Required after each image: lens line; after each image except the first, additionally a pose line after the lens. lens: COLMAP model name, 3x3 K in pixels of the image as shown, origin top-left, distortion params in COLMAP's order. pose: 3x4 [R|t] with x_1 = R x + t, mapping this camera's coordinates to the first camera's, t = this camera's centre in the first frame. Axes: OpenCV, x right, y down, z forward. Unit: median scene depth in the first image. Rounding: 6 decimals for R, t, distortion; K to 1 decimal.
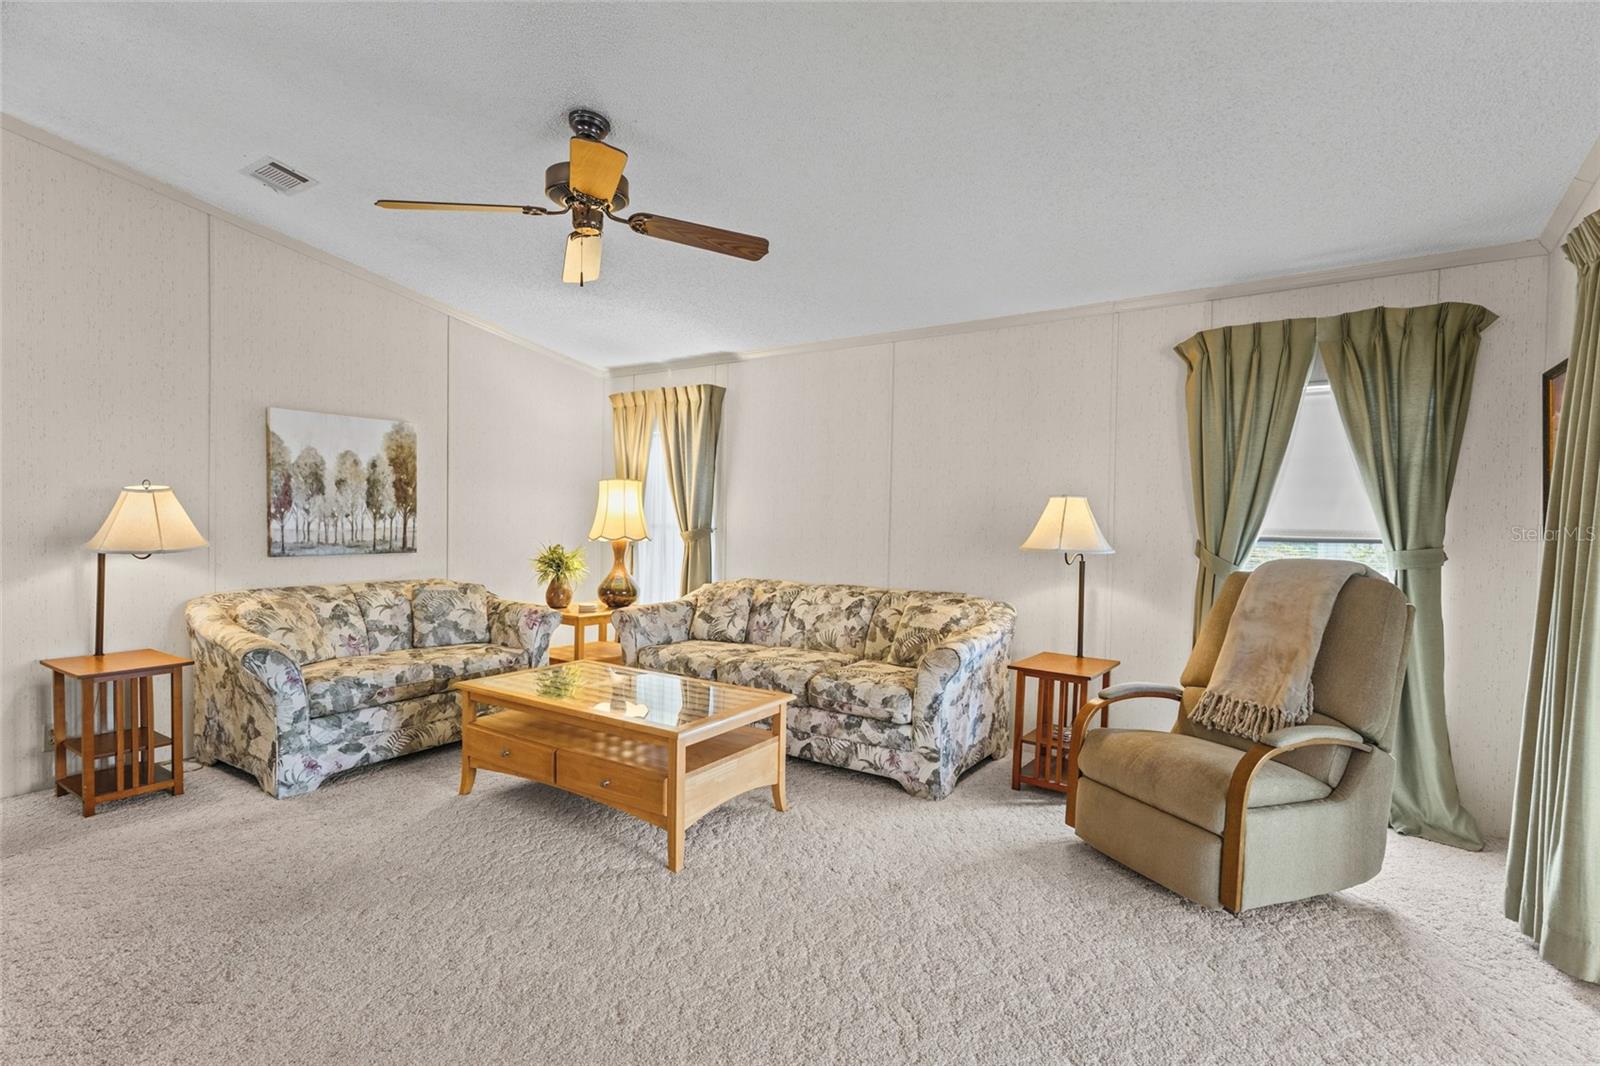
lens RADIAL K [[747.4, 0, 800.2], [0, 747.4, 530.5], [0, 0, 1]] dist [0.005355, 0.000860]
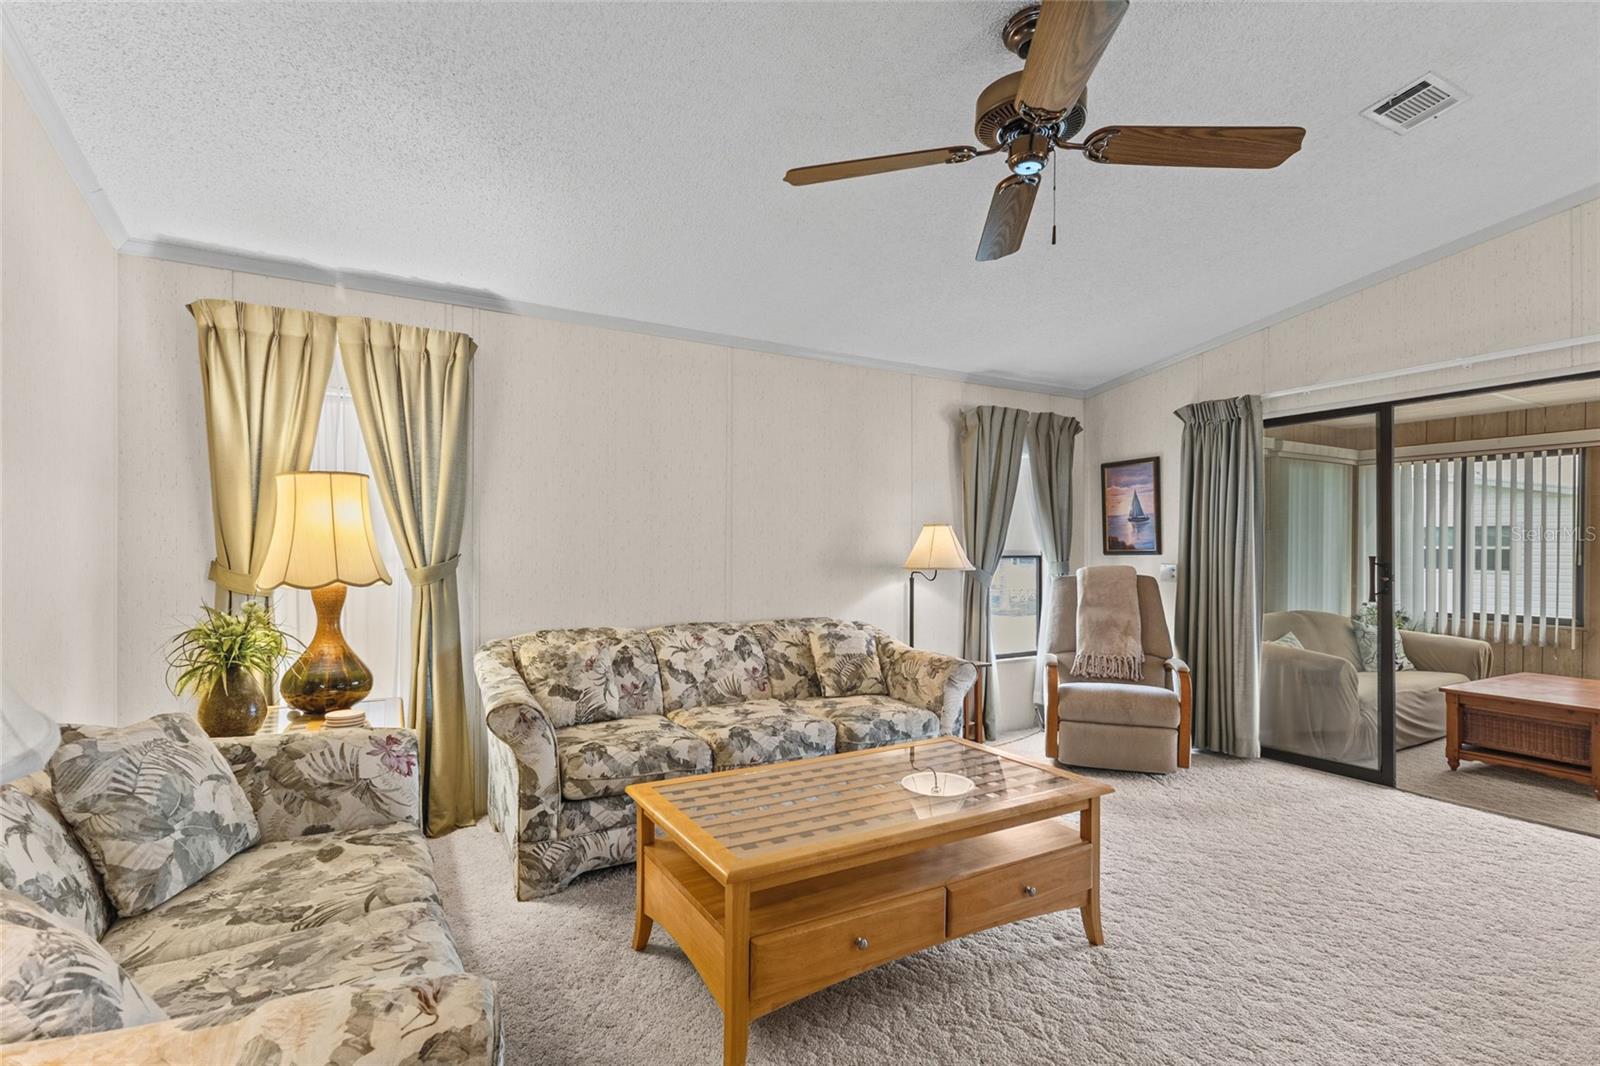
lens RADIAL K [[747.4, 0, 792.4], [0, 747.4, 550.1], [0, 0, 1]] dist [0.005355, 0.000860]
pose [[0.461853, -0.015216, 0.886826, -0.681912], [0.015701, 0.999836, 0.008978, -0.016198], [-0.886817, 0.009778, 0.462017, 0.553486]]
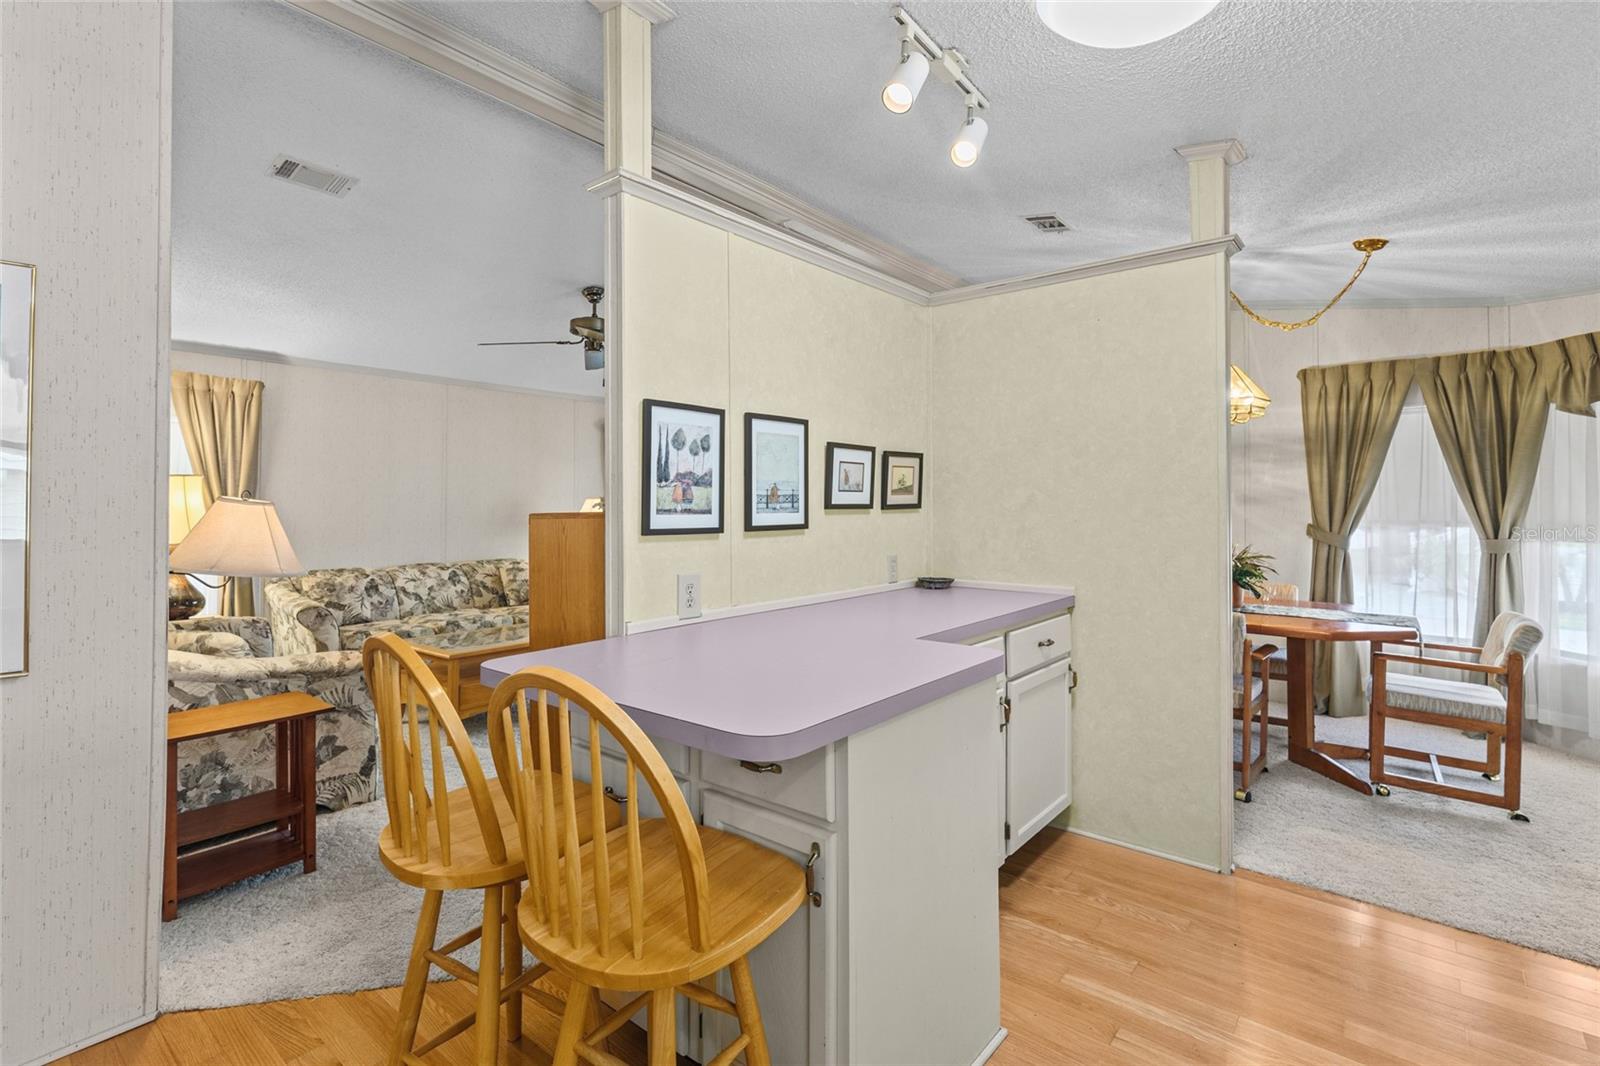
lens RADIAL K [[747.4, 0, 791.3], [0, 747.4, 494.1], [0, 0, 1]] dist [0.005355, 0.000860]
pose [[0.119135, -0.003192, 0.992873, -1.243491], [0.016149, 0.999869, 0.001276, -0.042779], [-0.992747, 0.015882, 0.119171, 0.218291]]
